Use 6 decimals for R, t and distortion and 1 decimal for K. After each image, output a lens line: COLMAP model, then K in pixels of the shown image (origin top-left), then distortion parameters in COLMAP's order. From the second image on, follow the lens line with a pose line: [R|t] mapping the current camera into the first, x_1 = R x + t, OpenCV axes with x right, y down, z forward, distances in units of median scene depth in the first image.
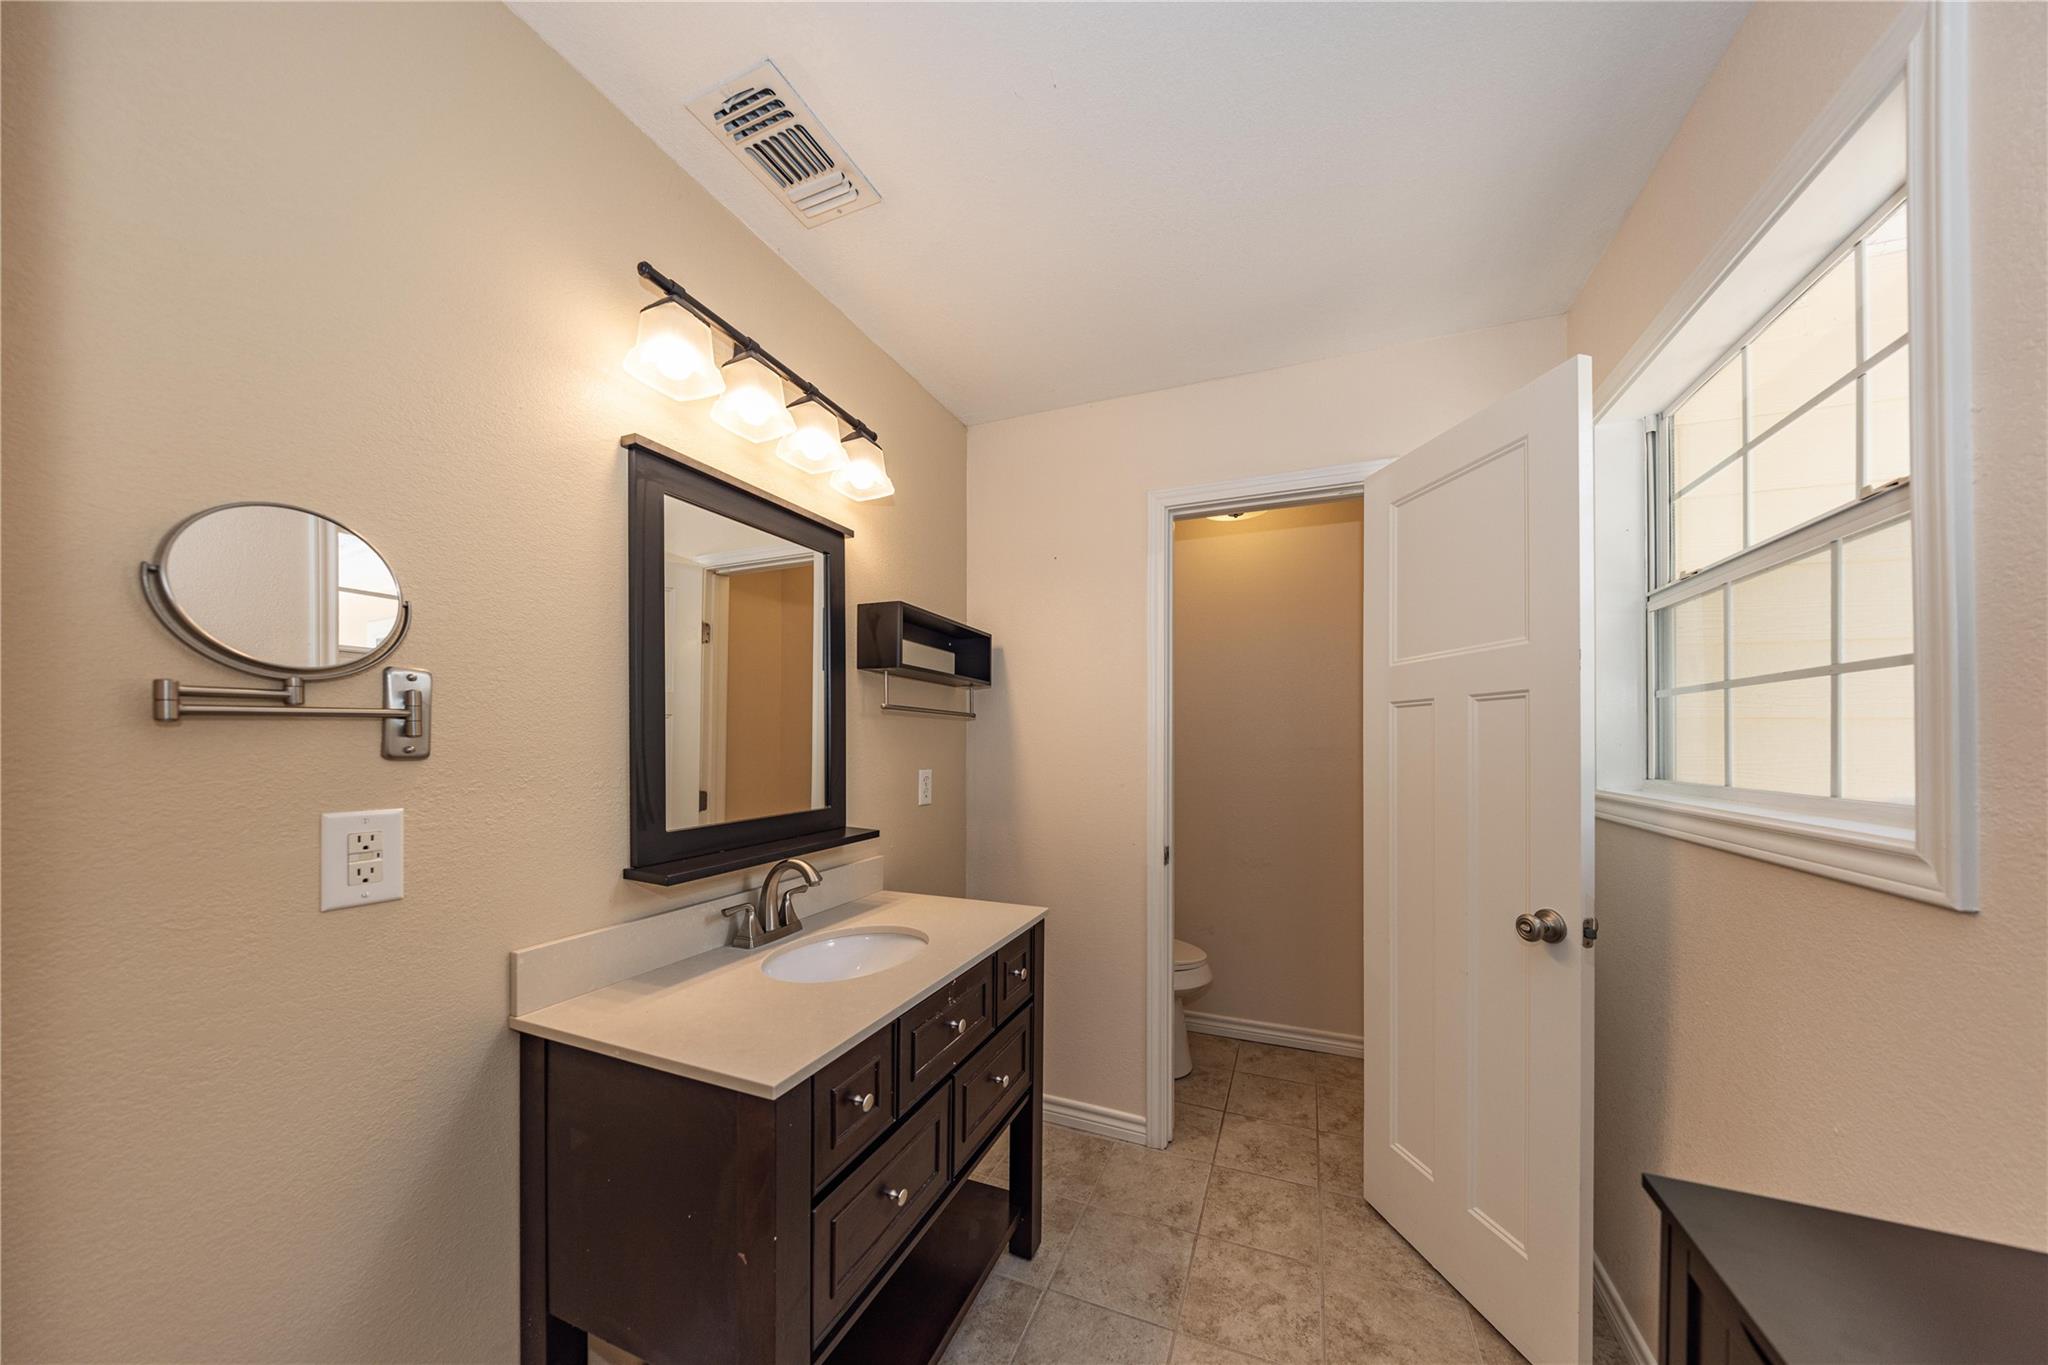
lens RADIAL K [[630.6, 0, 1066.9], [0, 630.6, 738.5], [0, 0, 1]] dist [0.000179, -0.000002]
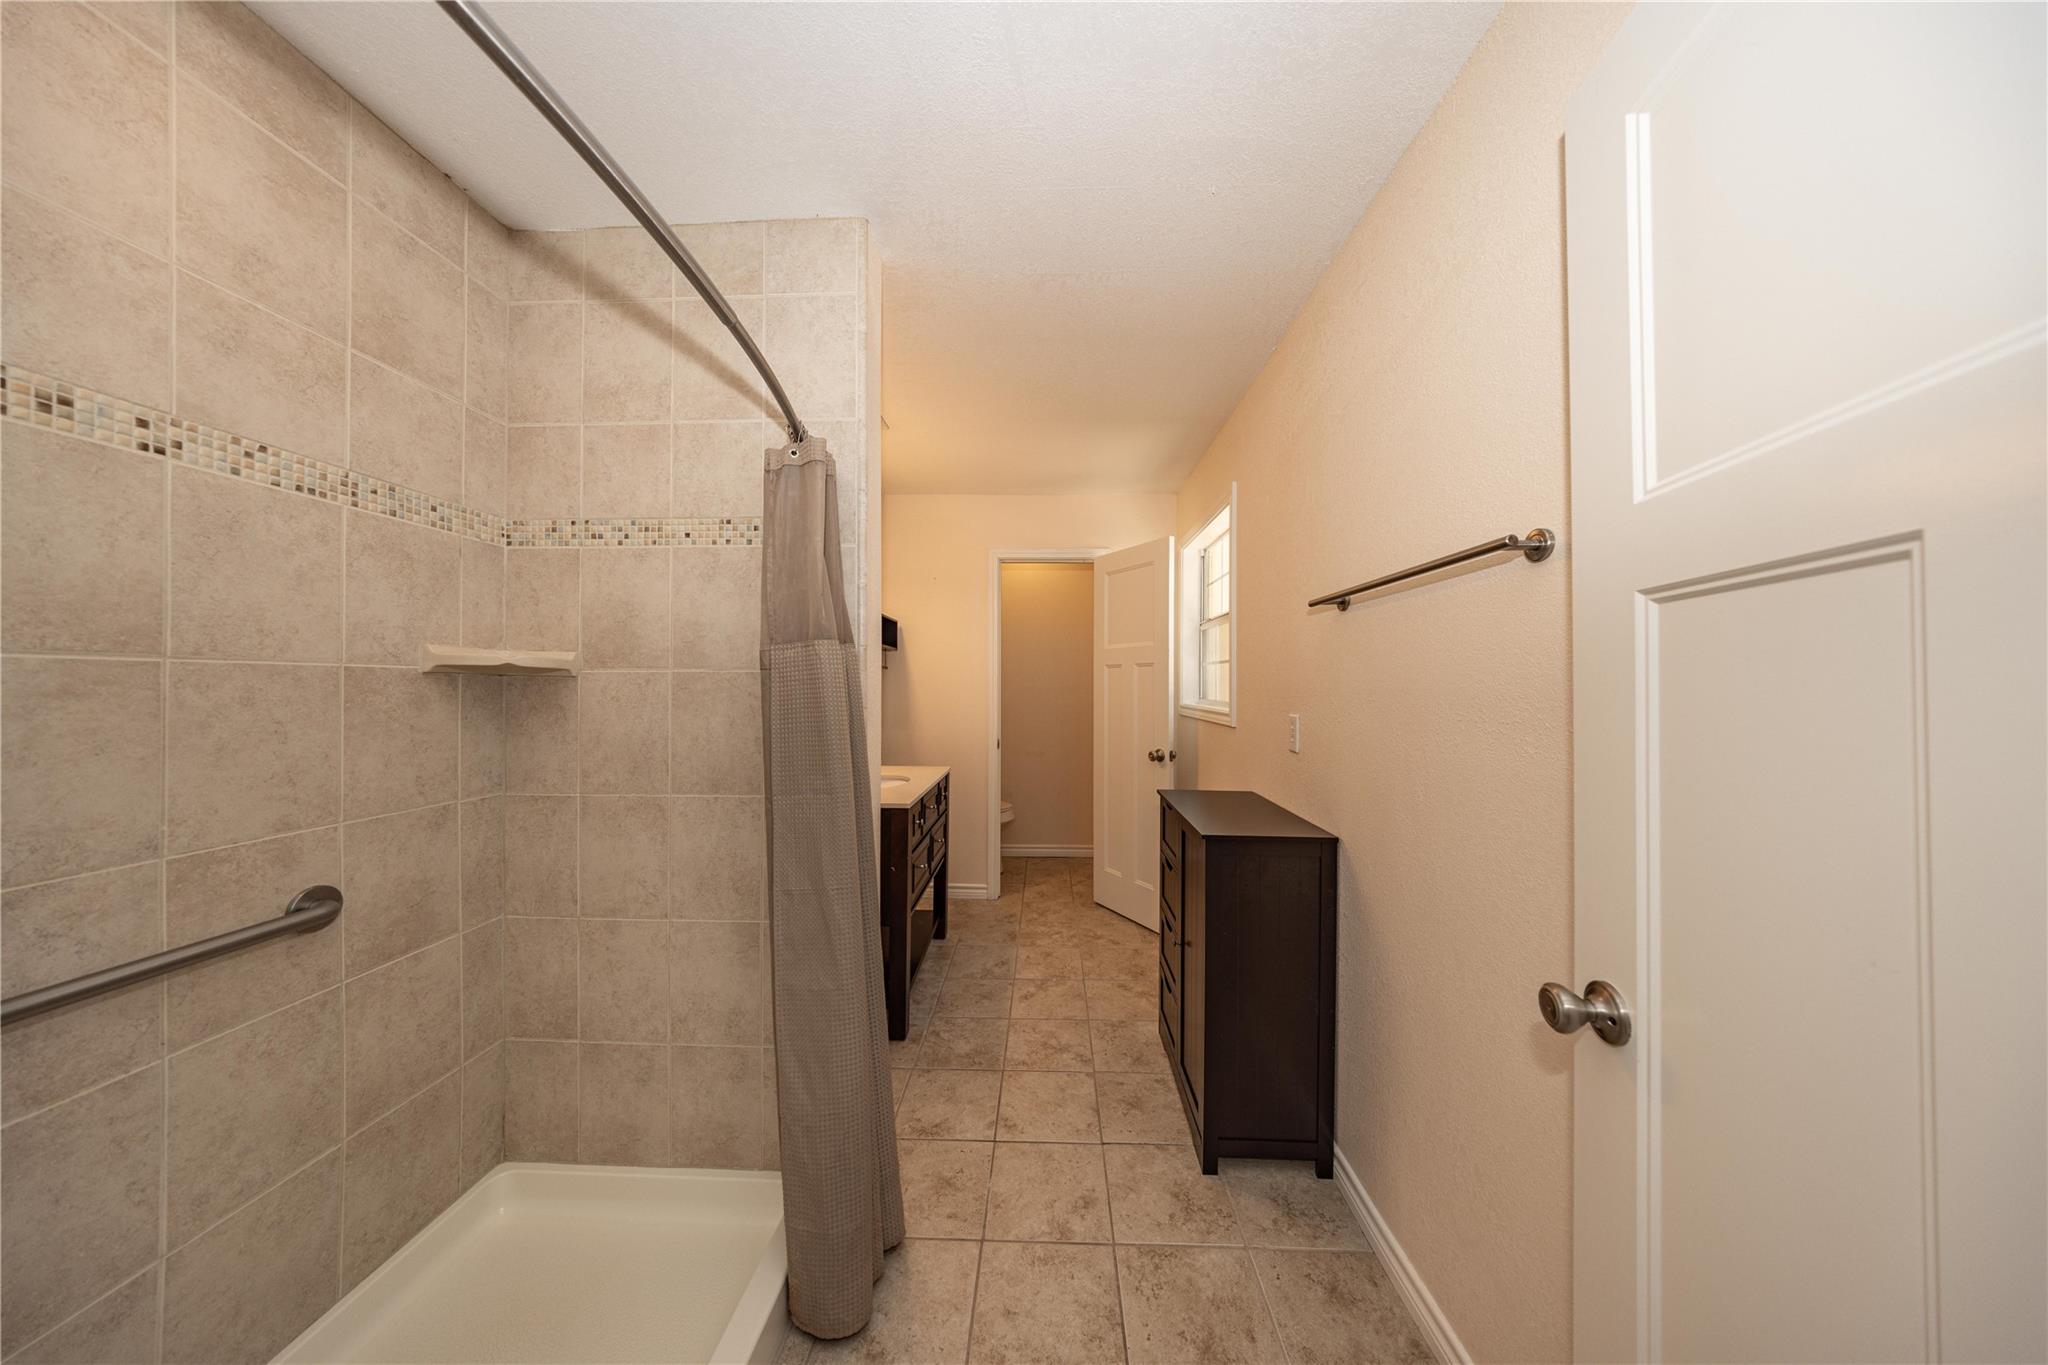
lens RADIAL K [[600.3, 0, 1024.0], [0, 600.3, 682.5], [0, 0, 1]] dist [-0.000461, -0.000072]
pose [[0.946621, -0.000391, 0.322350, -0.475430], [-0.001343, 0.999986, 0.005158, -0.010219], [-0.322347, -0.005315, 0.946607, -0.986721]]
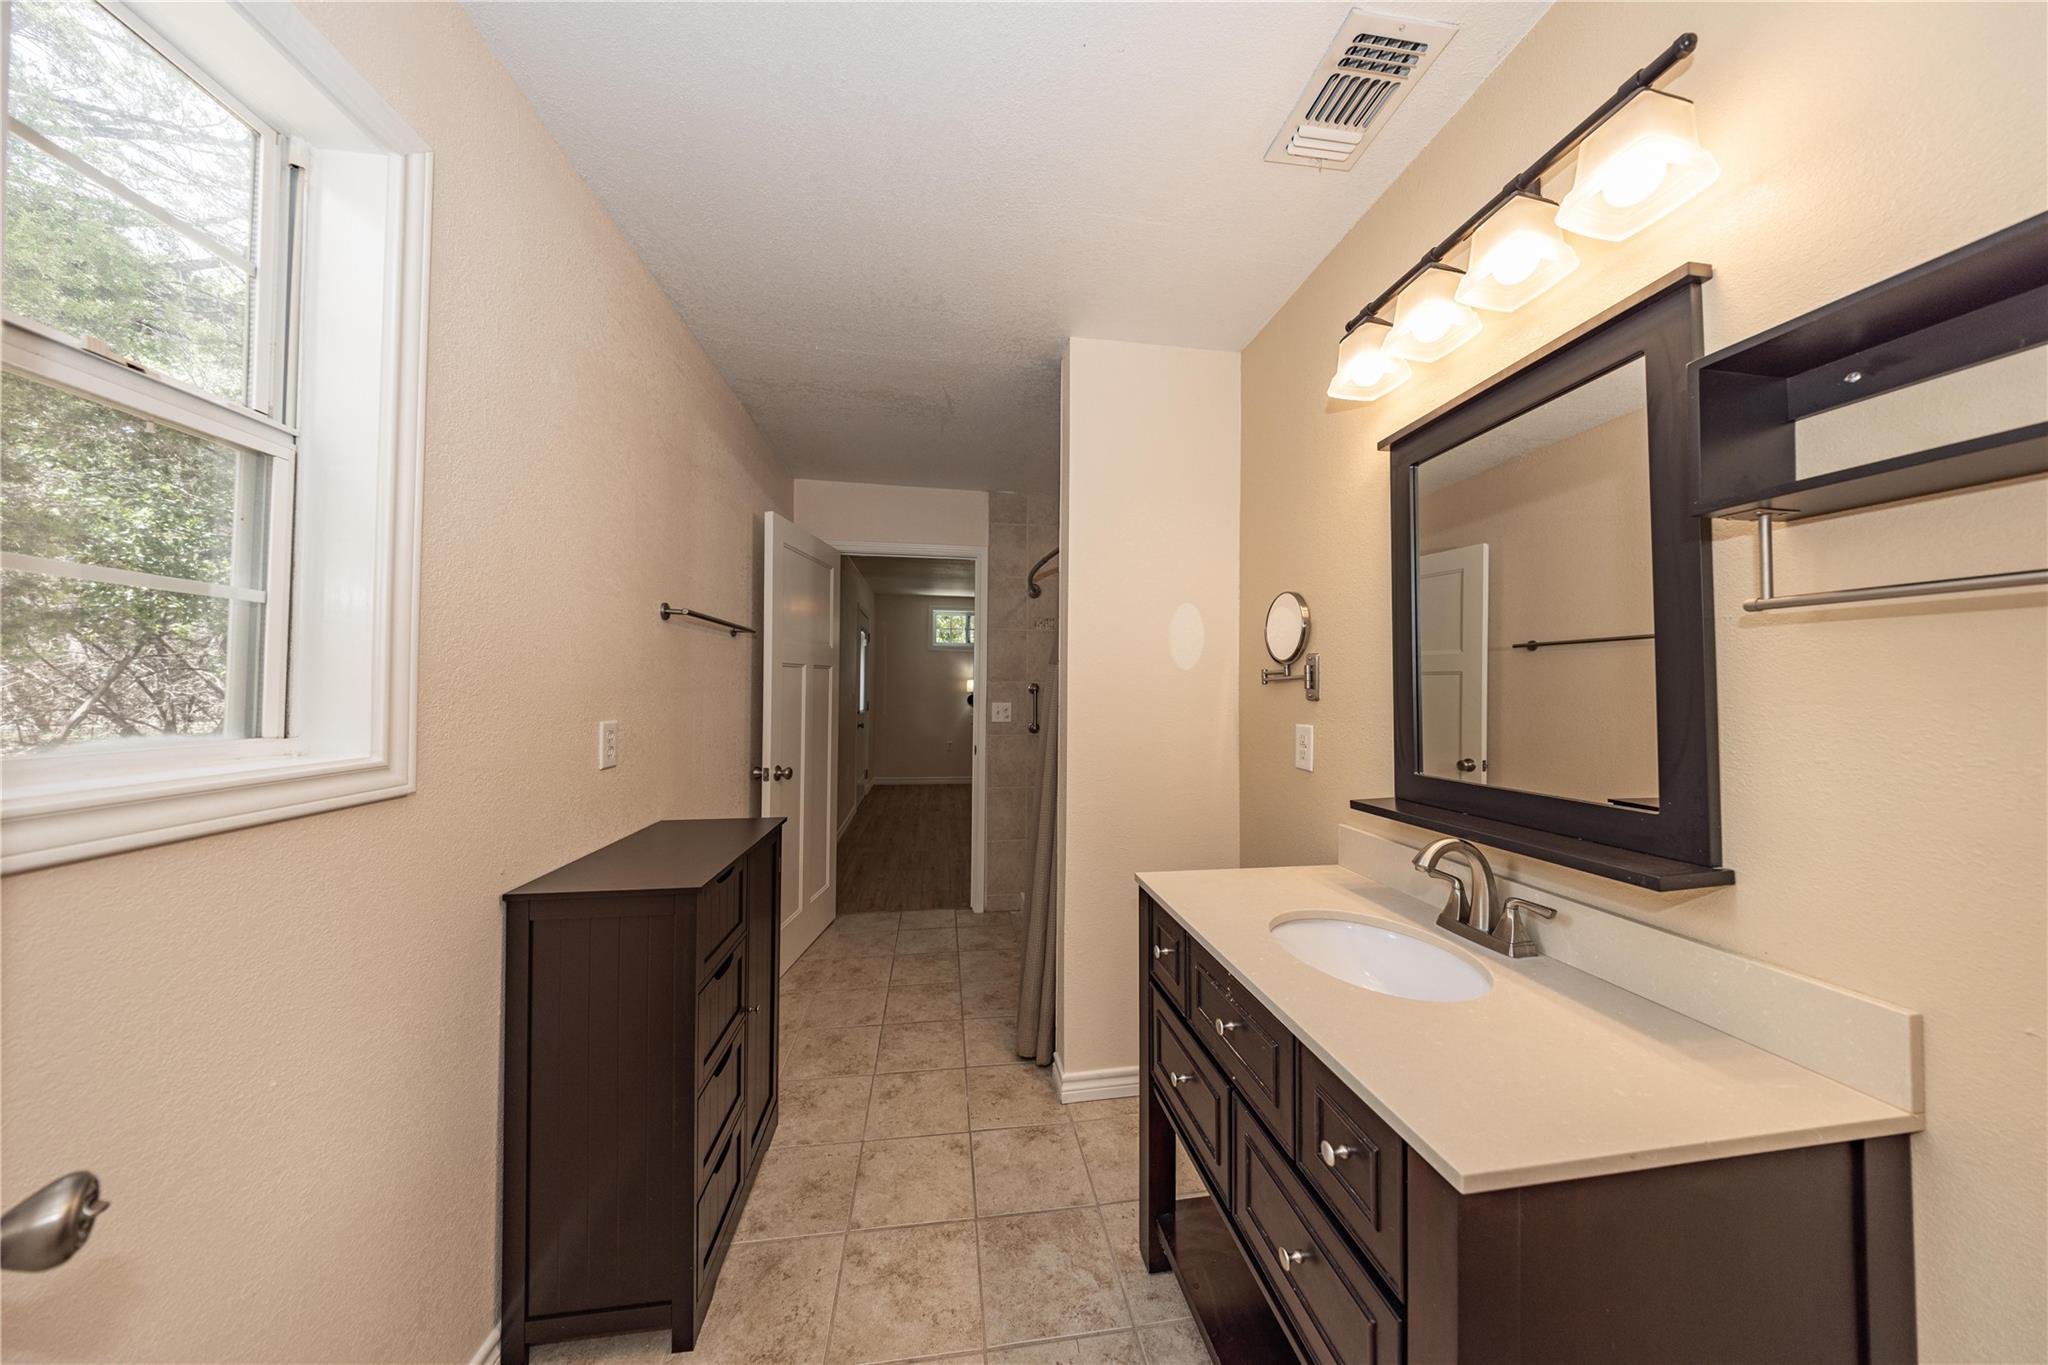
lens RADIAL K [[600.3, 0, 1024.0], [0, 600.3, 682.5], [0, 0, 1]] dist [-0.000461, -0.000072]
pose [[-0.871551, -0.016385, -0.490032, 0.390186], [-0.007941, 0.999782, -0.019307, 0.012654], [0.490241, -0.012936, -0.871491, 1.336403]]
